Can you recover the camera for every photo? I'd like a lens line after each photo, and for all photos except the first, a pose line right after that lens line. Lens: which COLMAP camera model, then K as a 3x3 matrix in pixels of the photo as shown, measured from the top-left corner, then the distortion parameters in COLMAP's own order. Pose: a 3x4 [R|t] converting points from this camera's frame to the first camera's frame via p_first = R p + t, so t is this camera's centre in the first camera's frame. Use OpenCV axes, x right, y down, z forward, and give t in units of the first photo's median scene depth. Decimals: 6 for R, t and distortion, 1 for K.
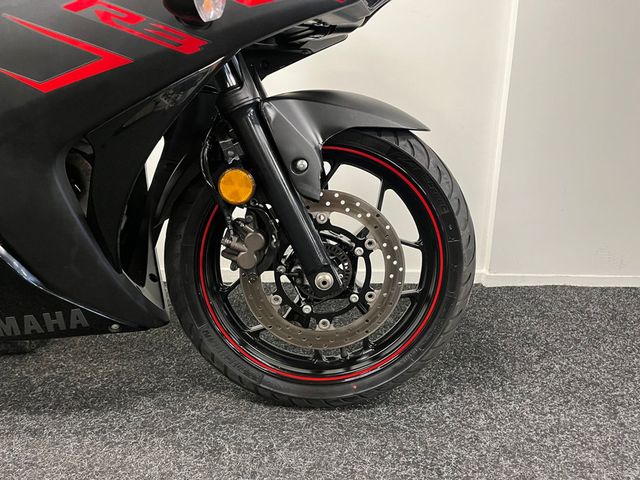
lens RADIAL K [[487.0, 0, 328.2], [0, 487.0, 236.6], [0, 0, 1]] dist [0.075447, -0.104824]
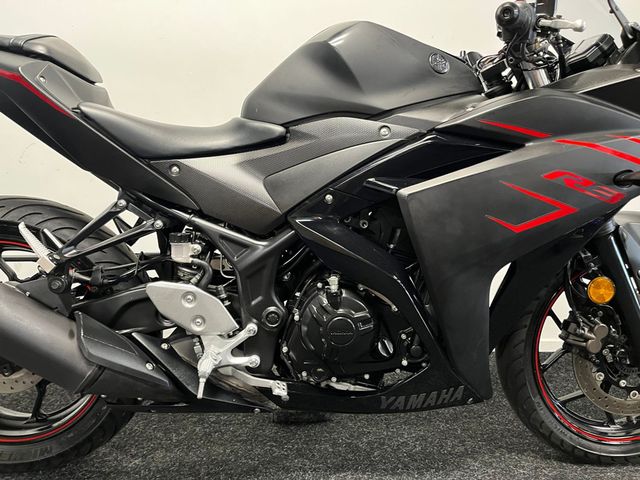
lens RADIAL K [[487.0, 0, 324.8], [0, 487.0, 234.1], [0, 0, 1]] dist [0.075447, -0.104824]
pose [[0.999636, -0.010052, 0.025026, -0.814610], [0.012808, 0.993566, -0.112529, -0.095537], [-0.023734, 0.112808, 0.993333, -0.272442]]
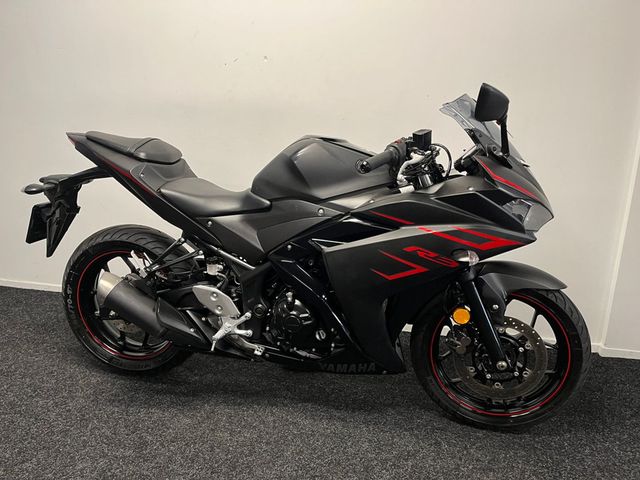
lens RADIAL K [[487.0, 0, 320.3], [0, 487.0, 236.9], [0, 0, 1]] dist [0.075447, -0.104824]
pose [[0.970951, 0.063092, -0.230809, -0.260831], [-0.063090, 0.997980, 0.007397, -0.346749], [0.230810, 0.007380, 0.972971, -0.953895]]
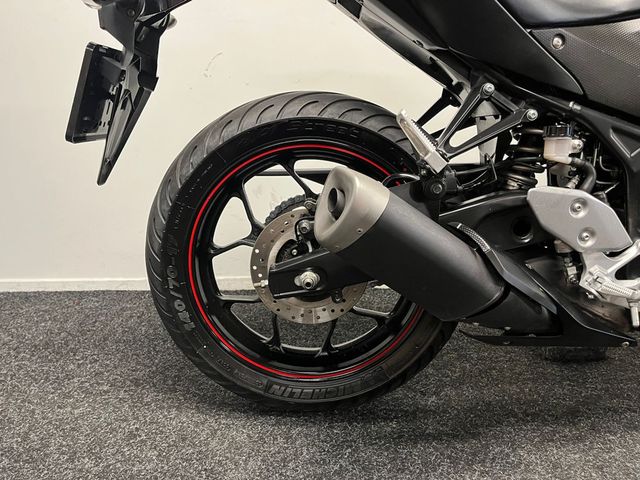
lens RADIAL K [[487.0, 0, 319.5], [0, 487.0, 236.0], [0, 0, 1]] dist [0.075447, -0.104824]
pose [[0.999327, -0.024396, -0.027395, -1.498349], [0.024299, 0.999697, -0.003877, -0.038227], [0.027481, 0.003209, 0.999617, -0.060207]]
